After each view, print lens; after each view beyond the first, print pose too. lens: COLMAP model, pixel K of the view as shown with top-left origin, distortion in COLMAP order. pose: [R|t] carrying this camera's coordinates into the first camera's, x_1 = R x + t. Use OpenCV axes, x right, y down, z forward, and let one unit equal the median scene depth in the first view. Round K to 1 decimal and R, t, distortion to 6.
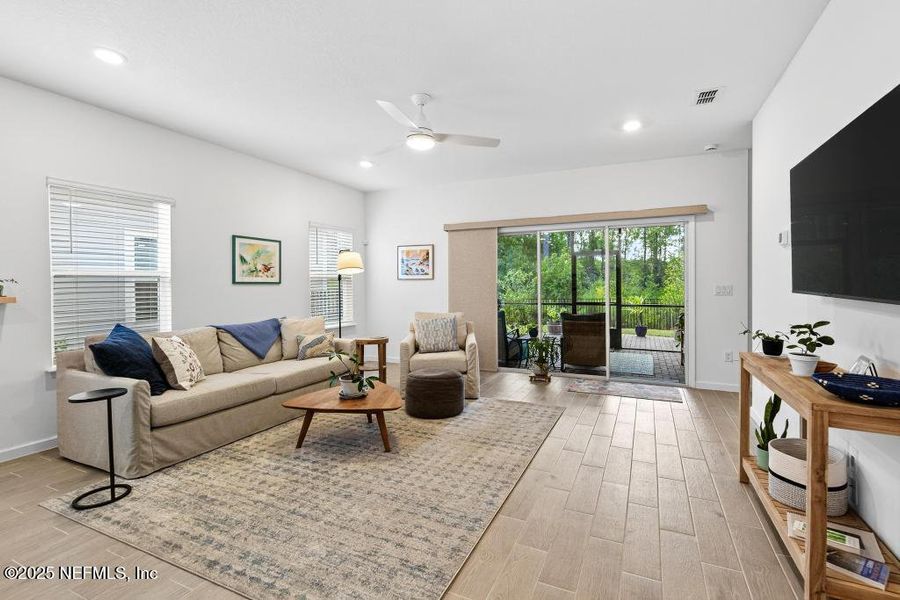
lens RADIAL K [[413.0, 0, 450.3], [0, 413.0, 294.7], [0, 0, 1]] dist [-0.003043, -0.000550]
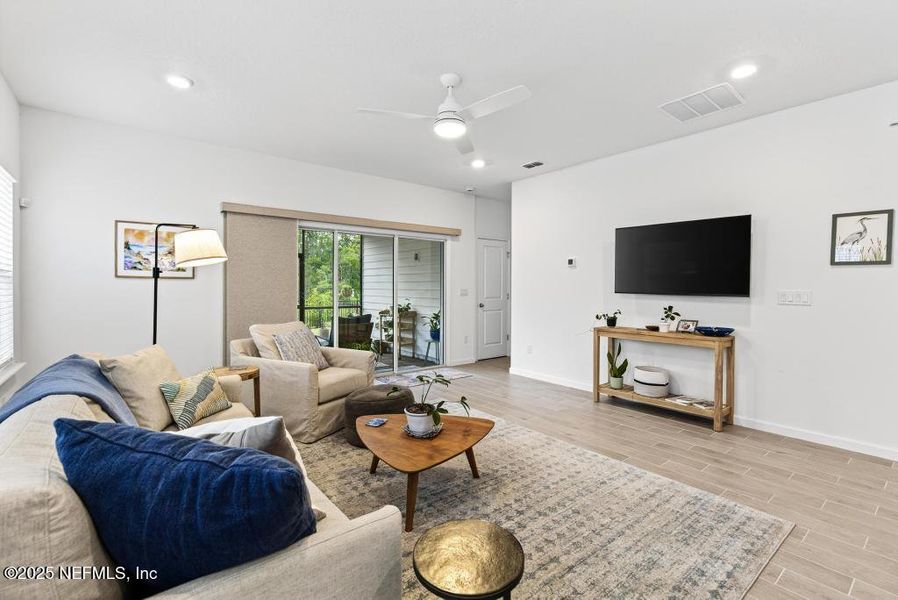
lens RADIAL K [[418.7, 0, 444.9], [0, 418.7, 294.6], [0, 0, 1]] dist [0.000190, -0.000570]
pose [[0.442482, -0.007031, 0.896750, -0.808393], [0.016067, 0.999871, -0.000089, -0.006565], [-0.896633, 0.014448, 0.442538, 0.550751]]
